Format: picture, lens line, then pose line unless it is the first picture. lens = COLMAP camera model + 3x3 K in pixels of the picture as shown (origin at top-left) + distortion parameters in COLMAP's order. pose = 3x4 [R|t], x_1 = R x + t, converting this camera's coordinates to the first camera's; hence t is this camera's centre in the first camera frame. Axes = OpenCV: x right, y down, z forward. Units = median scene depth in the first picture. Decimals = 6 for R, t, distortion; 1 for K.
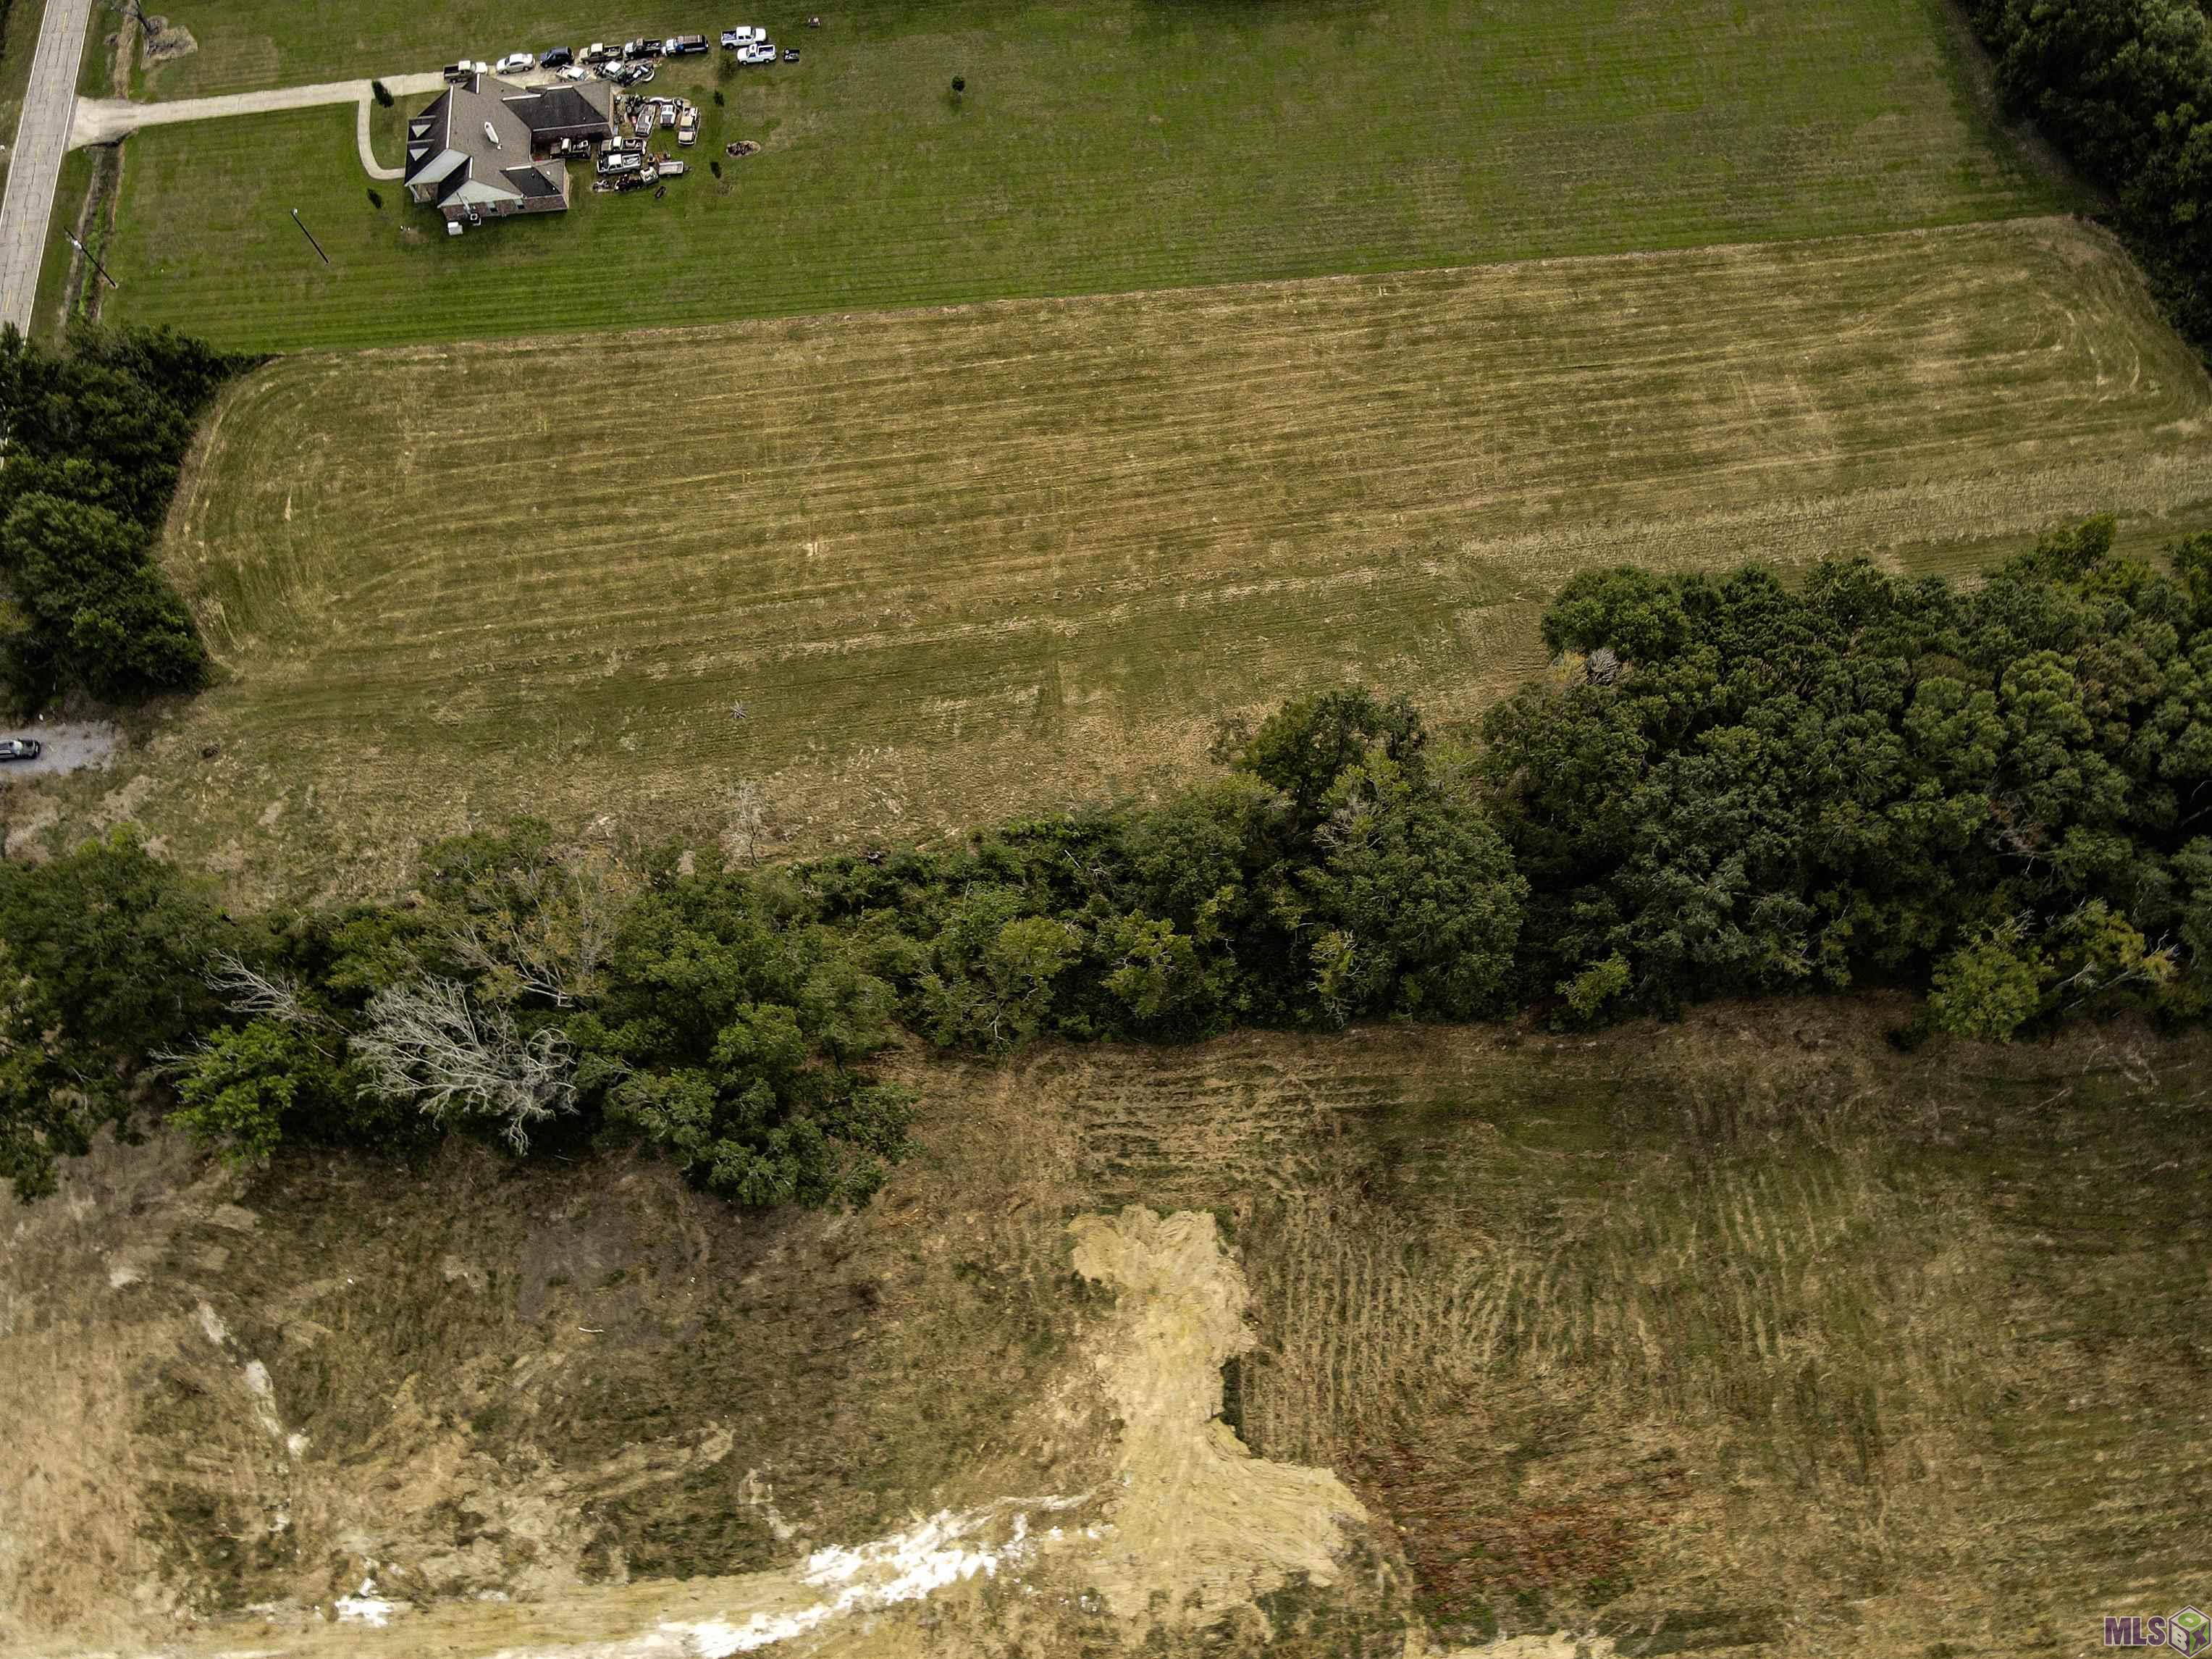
lens RADIAL K [[1573.9, 0, 1112.9], [0, 1573.9, 831.9], [0, 0, 1]] dist [0.009376, 0.006852]
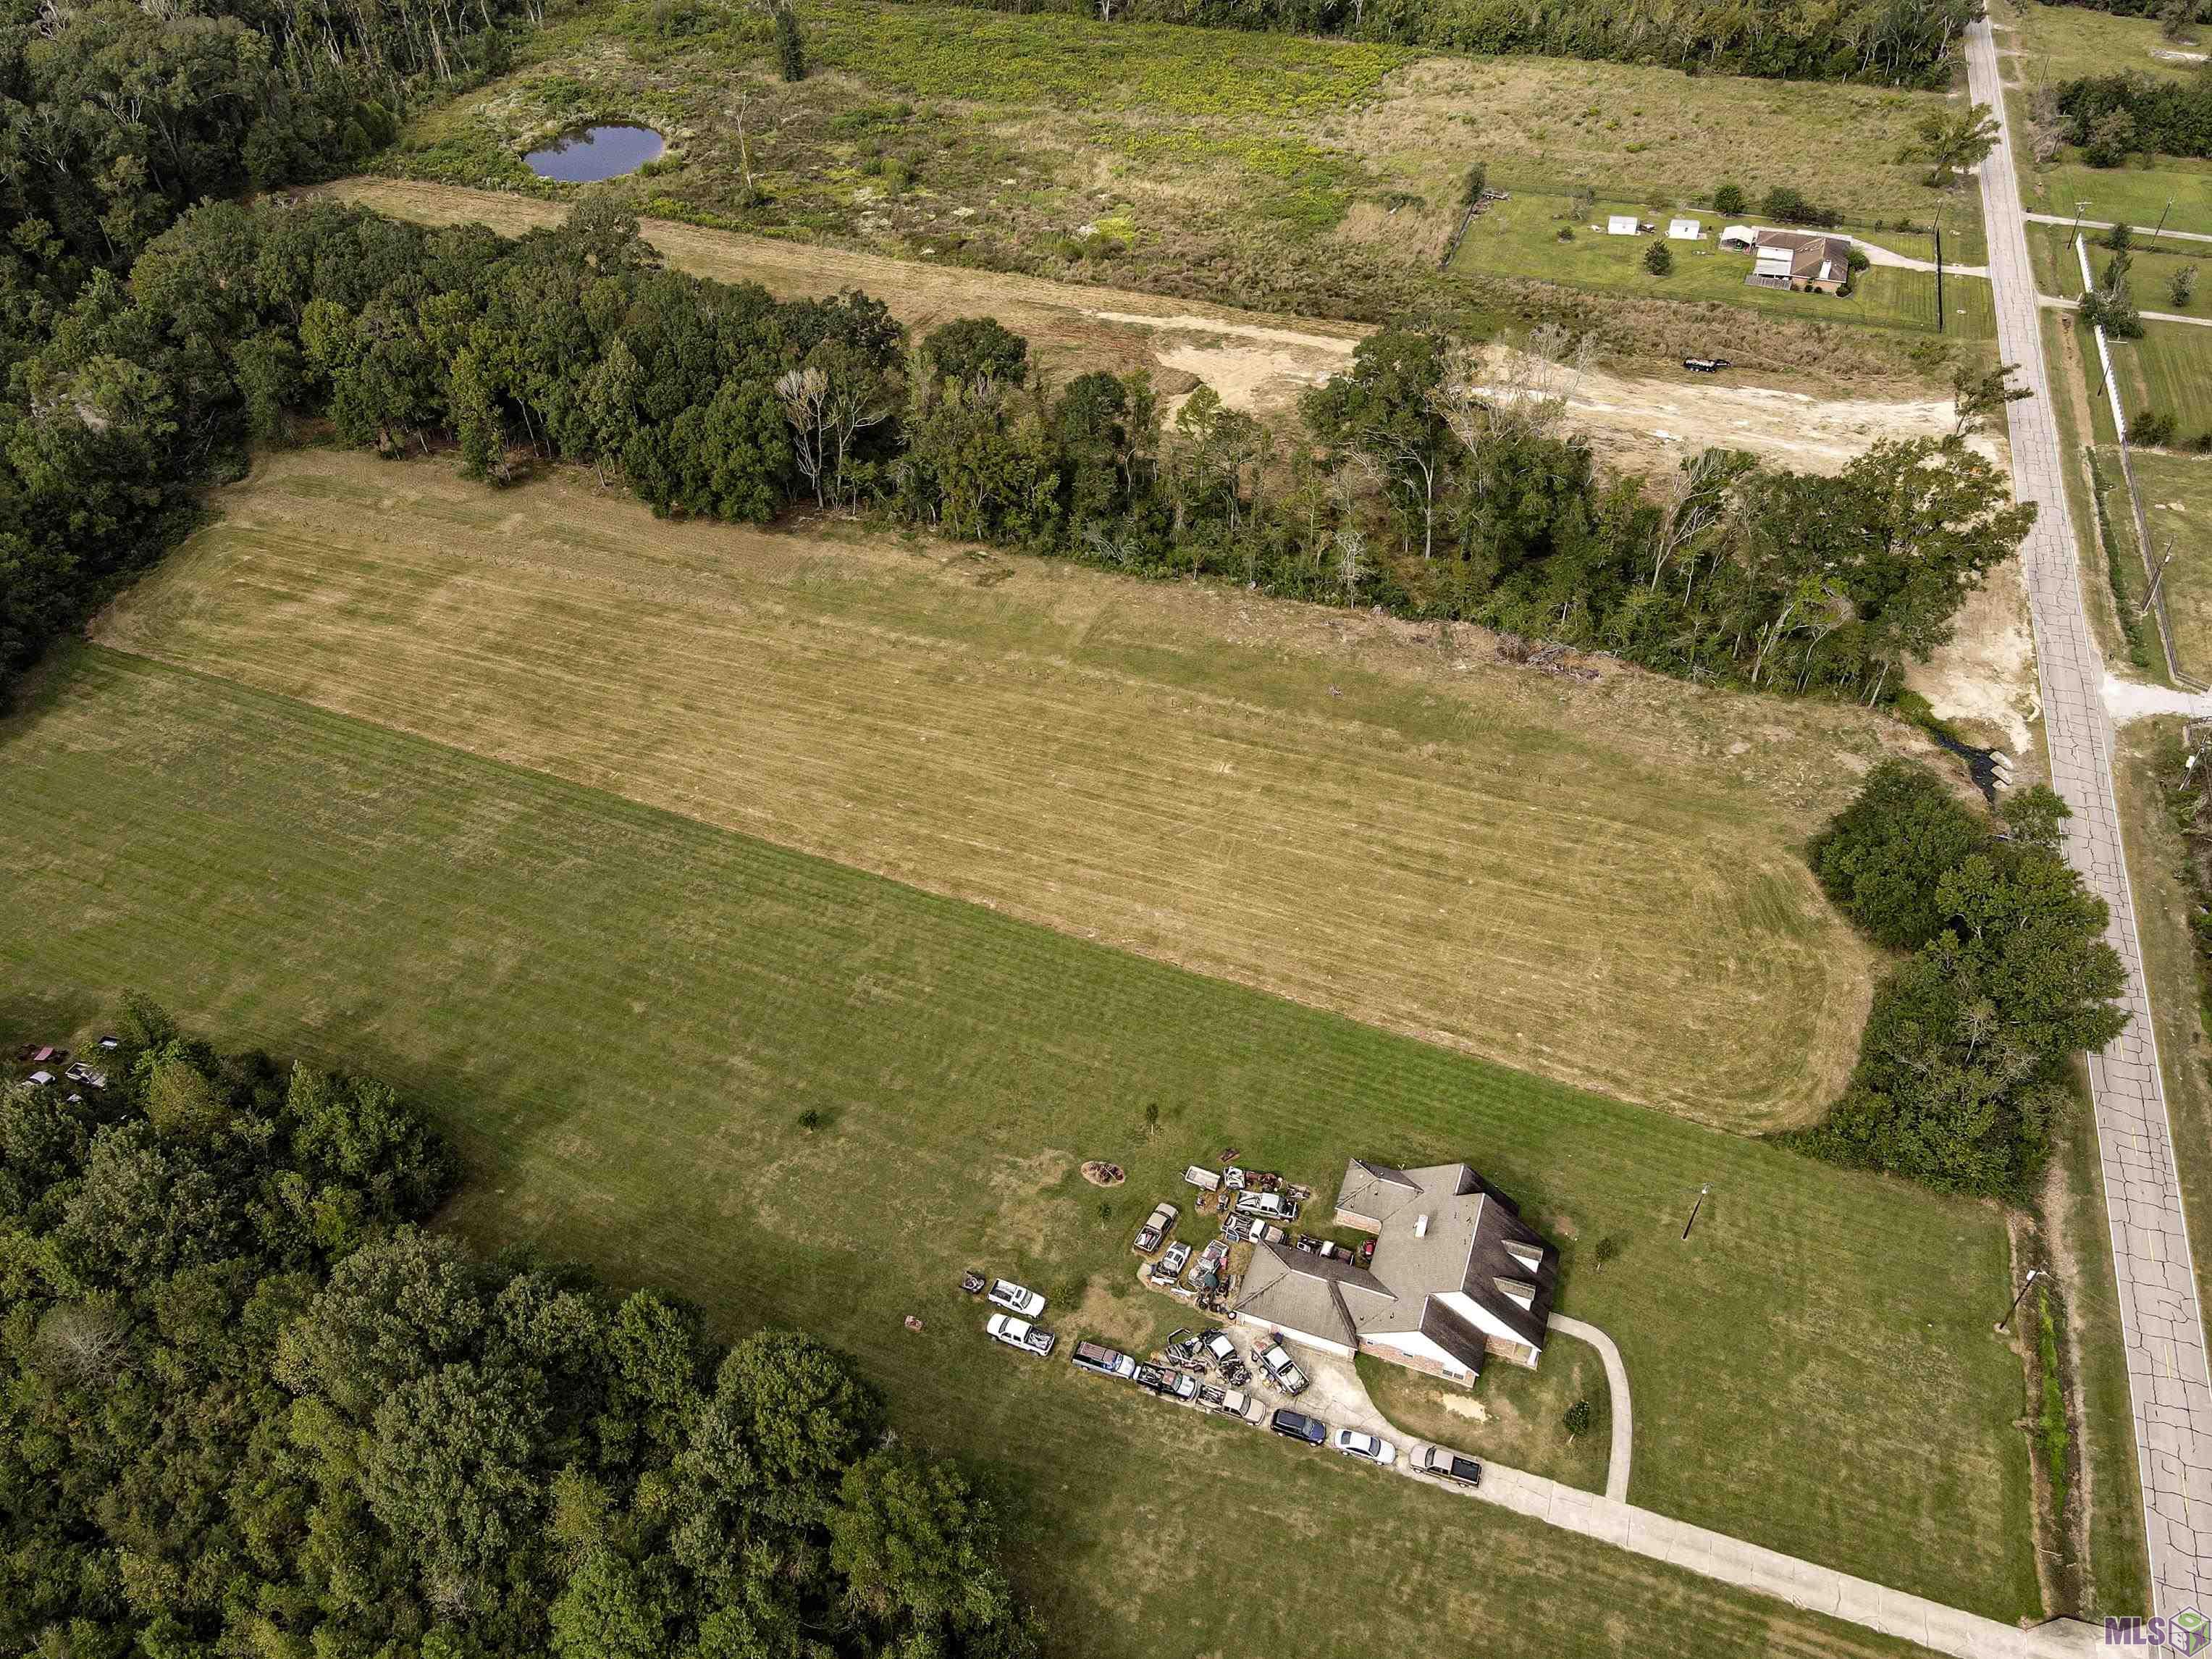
lens RADIAL K [[1609.3, 0, 1106.0], [0, 1609.3, 829.5], [0, 0, 1]] dist [0.006927, 0.012521]
pose [[-0.894955, -0.259479, 0.362942, -0.647682], [0.426470, -0.258541, 0.866764, -1.447210], [-0.131071, 0.930498, 0.342042, 0.821326]]
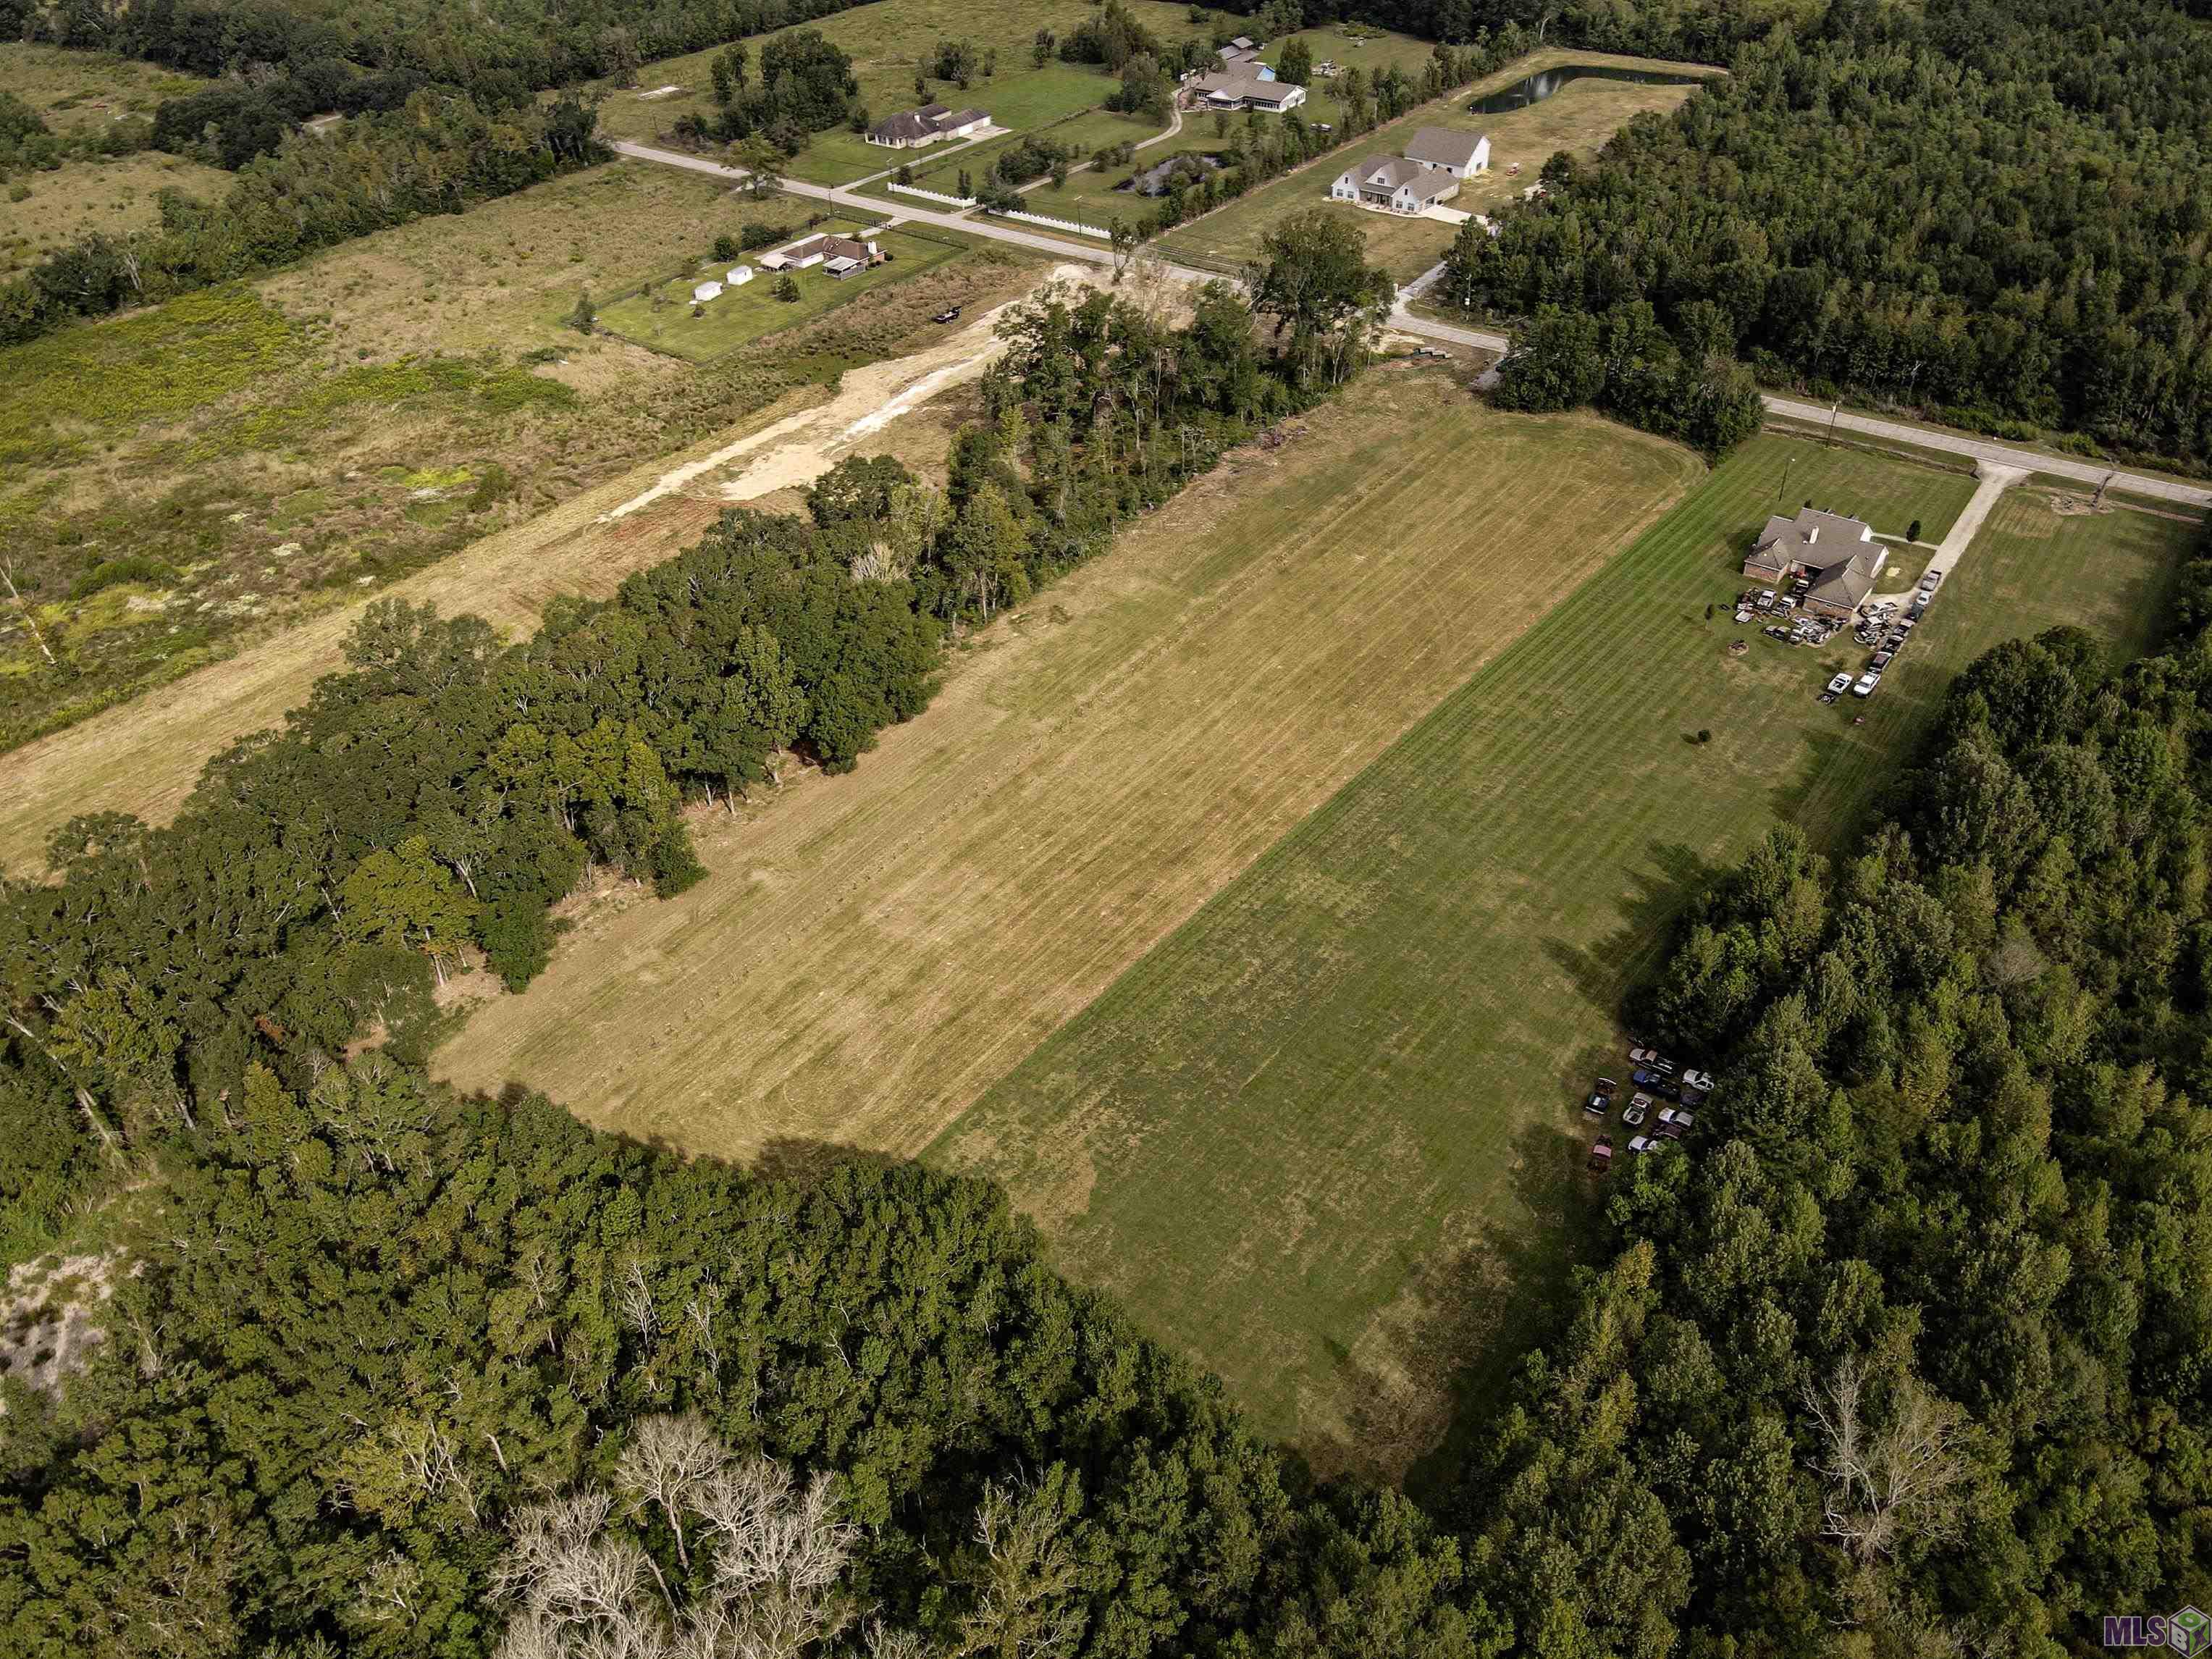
lens RADIAL K [[1609.3, 0, 1106.0], [0, 1609.3, 829.5], [0, 0, 1]] dist [0.006927, 0.012521]
pose [[-0.675840, 0.493472, -0.547472, 1.128664], [-0.659340, -0.072809, 0.748311, -1.433922], [0.329410, 0.866709, 0.374574, 0.705662]]
